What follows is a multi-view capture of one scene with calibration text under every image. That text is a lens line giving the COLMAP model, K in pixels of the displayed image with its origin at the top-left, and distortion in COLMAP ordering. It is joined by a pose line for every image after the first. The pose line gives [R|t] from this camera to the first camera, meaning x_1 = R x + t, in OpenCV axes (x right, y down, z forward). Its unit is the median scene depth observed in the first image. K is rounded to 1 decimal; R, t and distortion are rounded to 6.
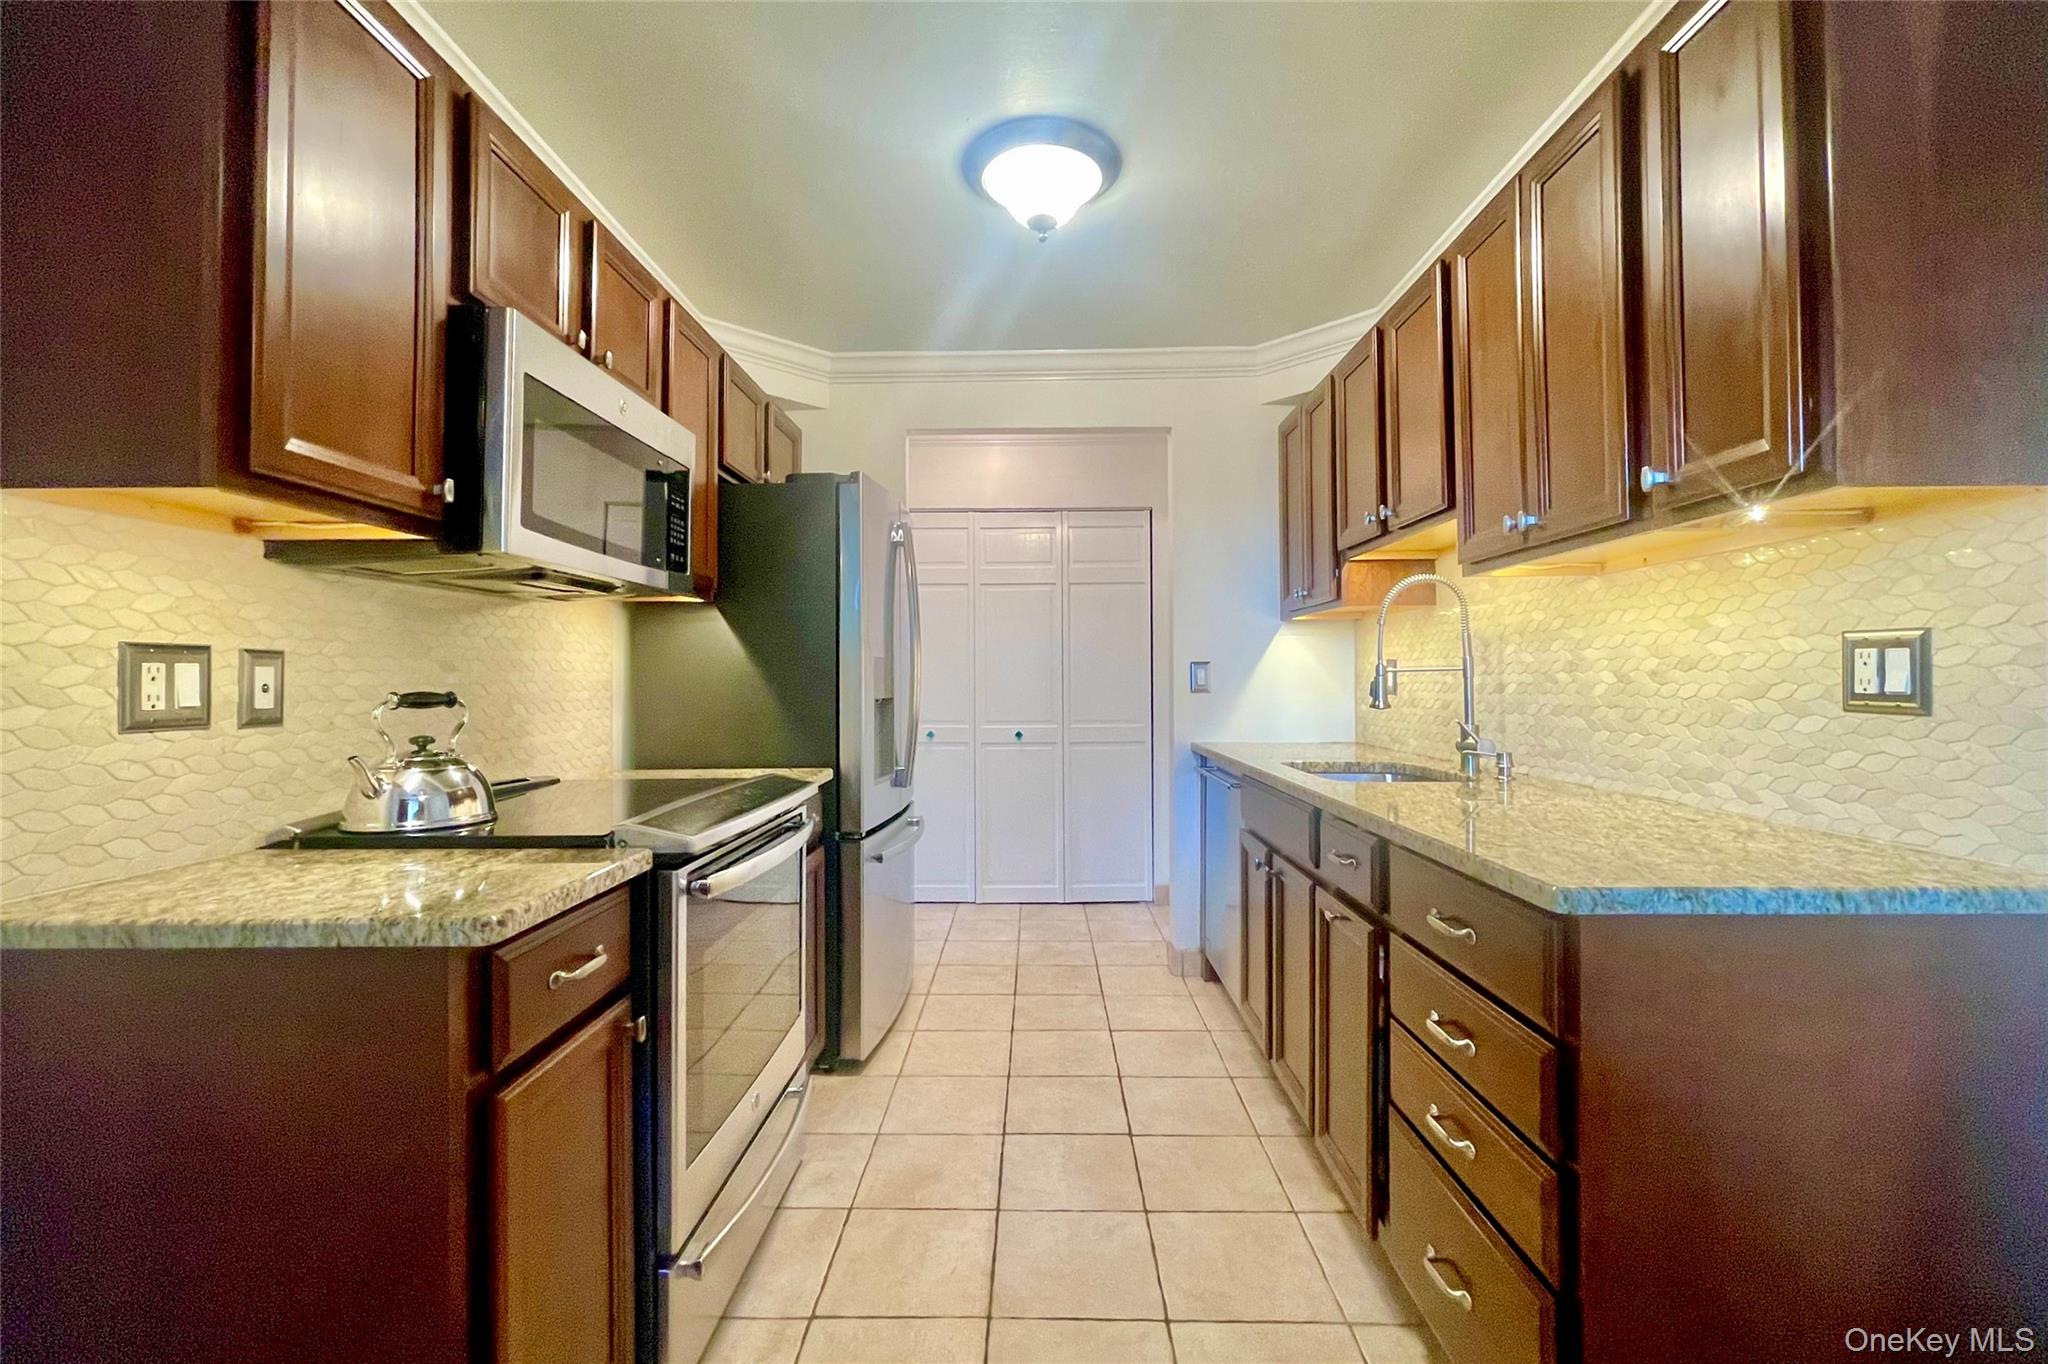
lens RADIAL K [[841.2, 0, 1027.4], [0, 841.2, 697.3], [0, 0, 1]] dist [0.000036, 0.000134]
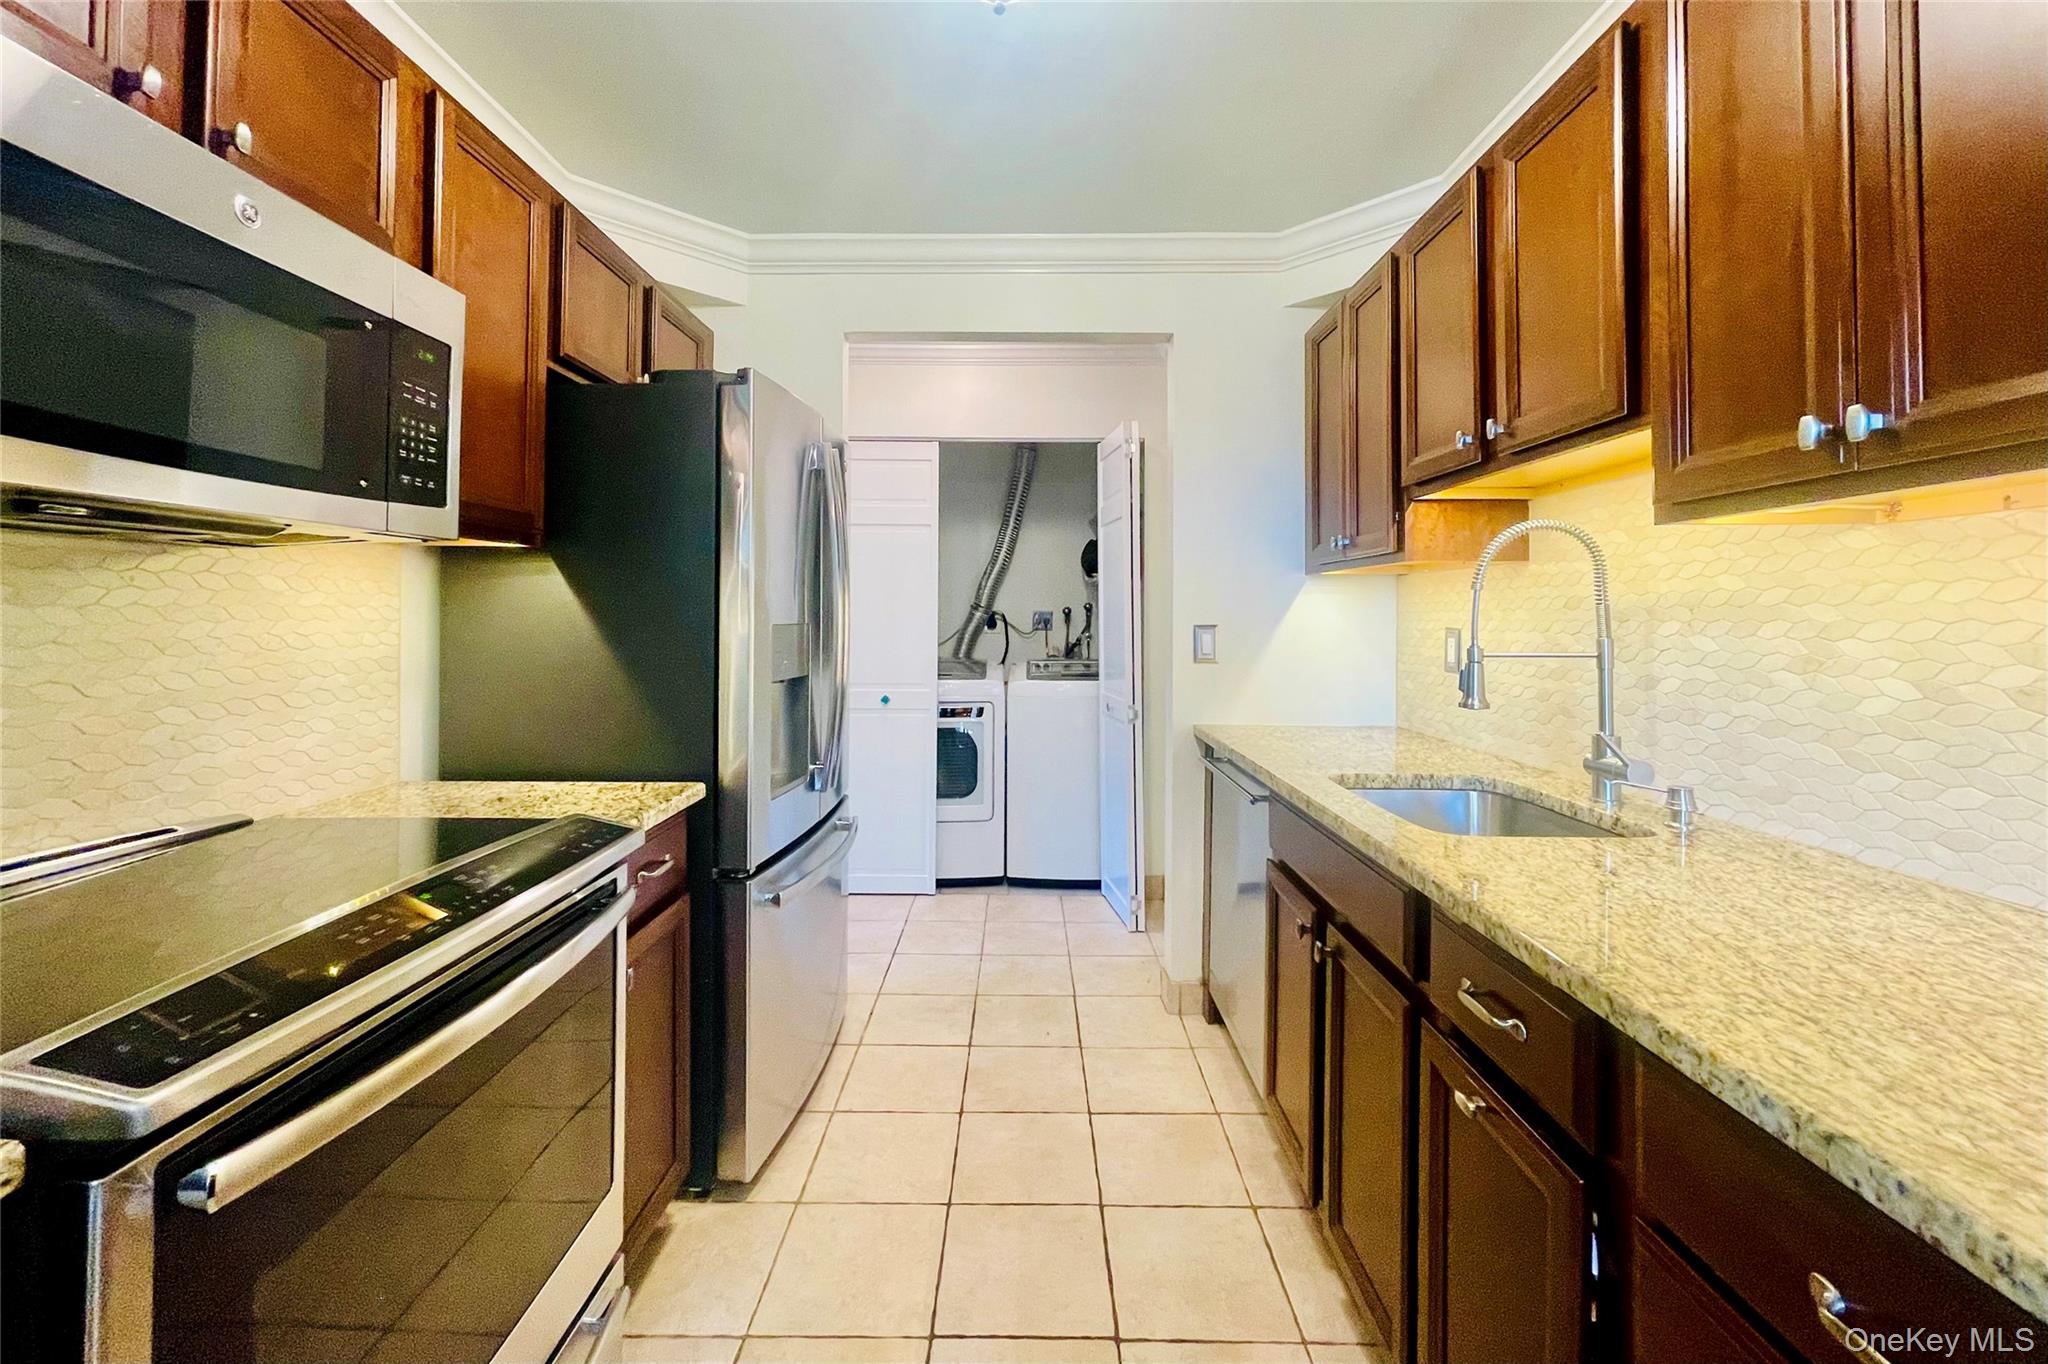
lens RADIAL K [[813.1, 0, 1018.4], [0, 813.1, 639.4], [0, 0, 1]] dist [0.000965, 0.000208]
pose [[0.999946, 0.009380, 0.004538, 0.030257], [-0.009406, 0.999939, 0.005778, -0.042782], [-0.004483, -0.005821, 0.999973, 0.299694]]
